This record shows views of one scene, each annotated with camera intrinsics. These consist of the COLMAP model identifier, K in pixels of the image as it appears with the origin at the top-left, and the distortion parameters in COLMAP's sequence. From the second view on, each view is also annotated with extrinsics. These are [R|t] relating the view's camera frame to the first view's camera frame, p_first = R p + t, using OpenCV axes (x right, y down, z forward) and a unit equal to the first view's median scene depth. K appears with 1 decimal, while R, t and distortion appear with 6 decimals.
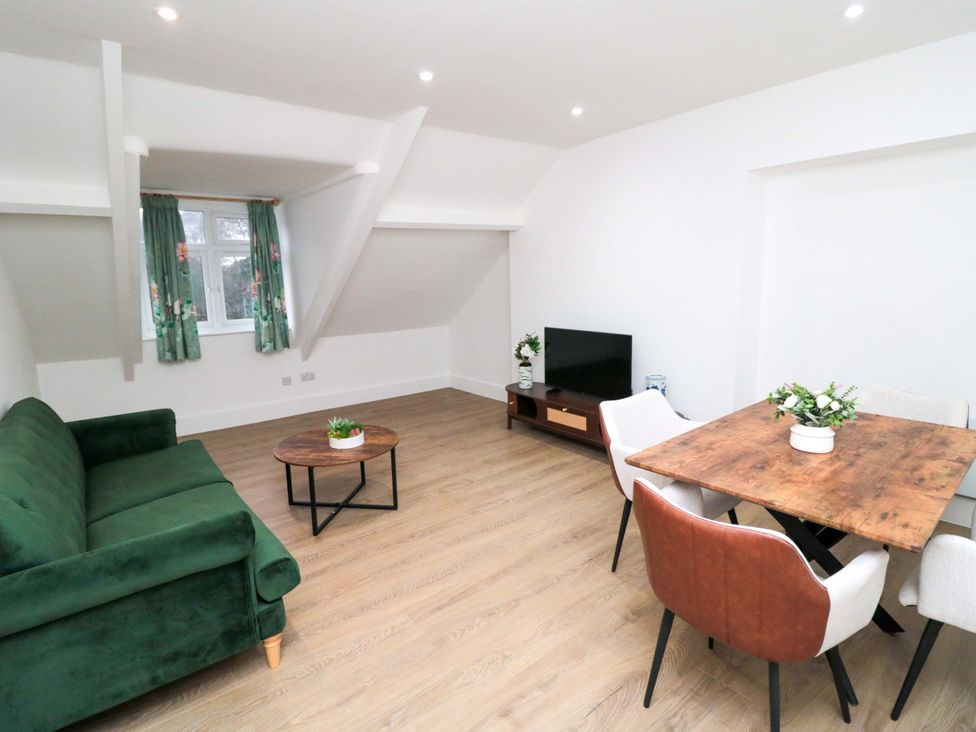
lens RADIAL K [[505.3, 0, 483.8], [0, 505.3, 377.5], [0, 0, 1]] dist [0.004983, -0.019129]
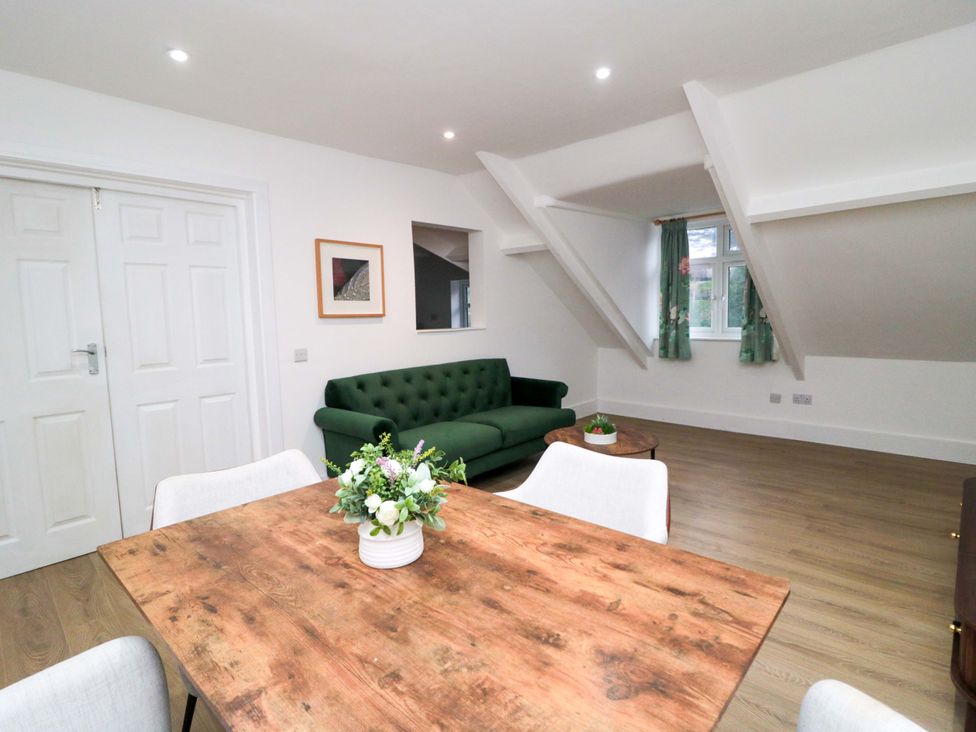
lens RADIAL K [[505.3, 0, 483.8], [0, 505.3, 377.5], [0, 0, 1]] dist [0.004983, -0.019129]
pose [[0.126648, 0.145608, -0.981203, 1.029638], [-0.167893, 0.978043, 0.123469, -0.129085], [0.977636, 0.149100, 0.148314, 0.842336]]
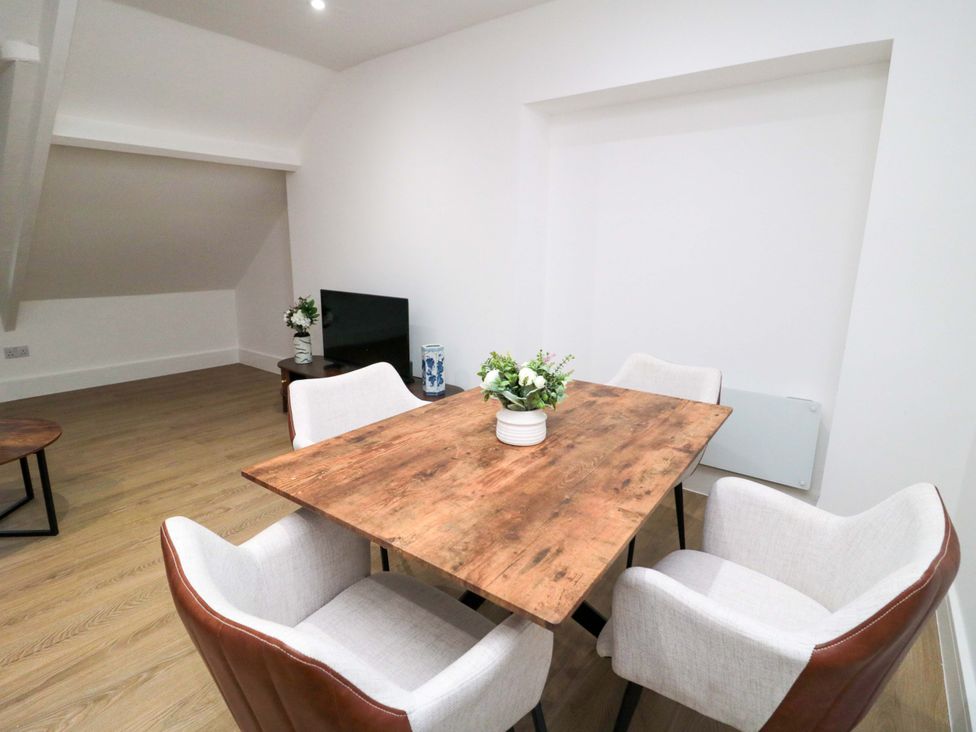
lens RADIAL K [[505.3, 0, 483.8], [0, 505.3, 377.5], [0, 0, 1]] dist [0.004983, -0.019129]
pose [[0.968382, -0.021366, 0.248556, 0.350366], [0.008483, 0.998570, 0.052786, 0.007703], [-0.249329, -0.049009, 0.967178, 0.247207]]
